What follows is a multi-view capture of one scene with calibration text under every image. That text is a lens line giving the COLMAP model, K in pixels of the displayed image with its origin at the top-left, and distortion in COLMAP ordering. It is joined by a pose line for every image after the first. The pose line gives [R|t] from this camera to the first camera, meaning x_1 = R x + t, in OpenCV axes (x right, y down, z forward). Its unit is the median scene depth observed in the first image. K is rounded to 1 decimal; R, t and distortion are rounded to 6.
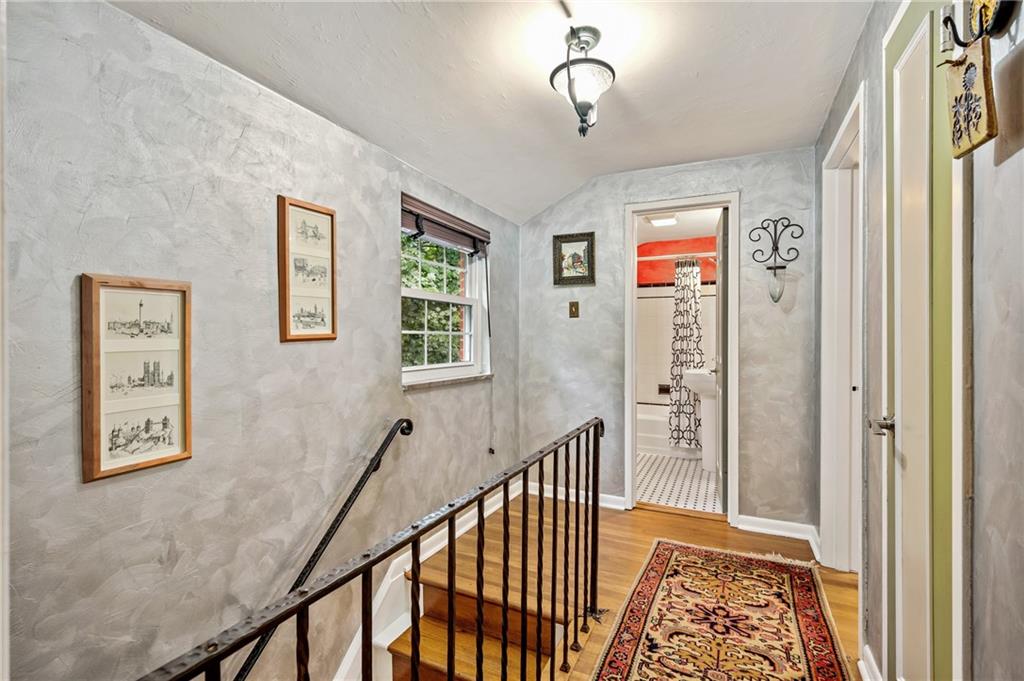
lens RADIAL K [[466.3, 0, 509.8], [0, 466.3, 336.2], [0, 0, 1]] dist [0.000551, 0.000010]
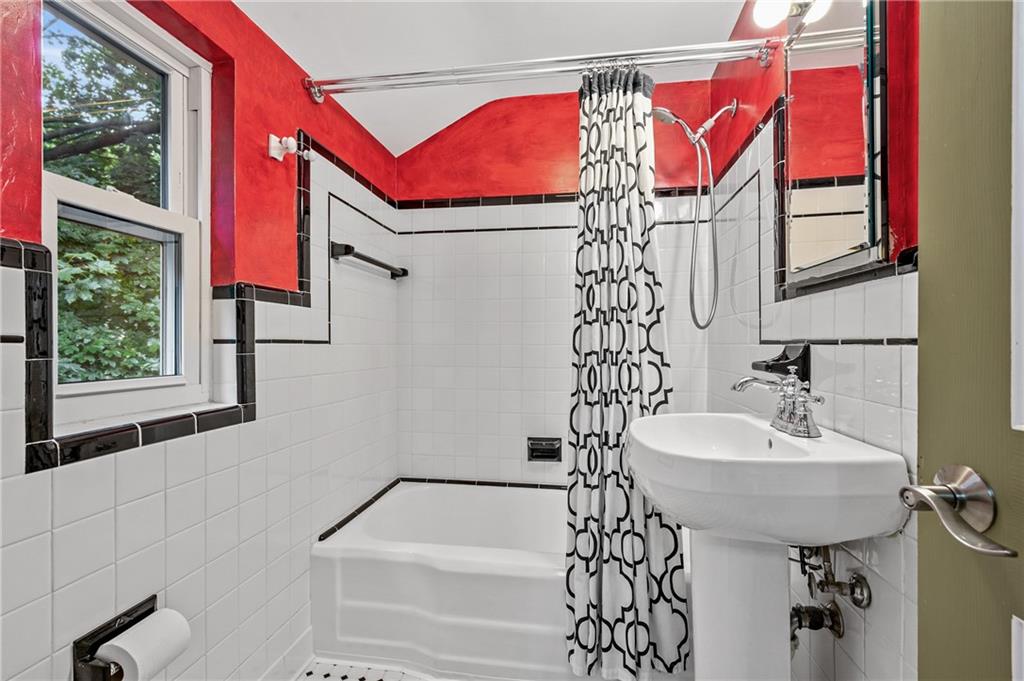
lens RADIAL K [[466.3, 0, 513.4], [0, 466.3, 343.3], [0, 0, 1]] dist [0.000551, 0.000010]
pose [[0.961124, -0.004415, 0.276083, 0.225985], [0.005762, 0.999975, -0.004069, 0.024274], [-0.276058, 0.005502, 0.961125, 0.721379]]
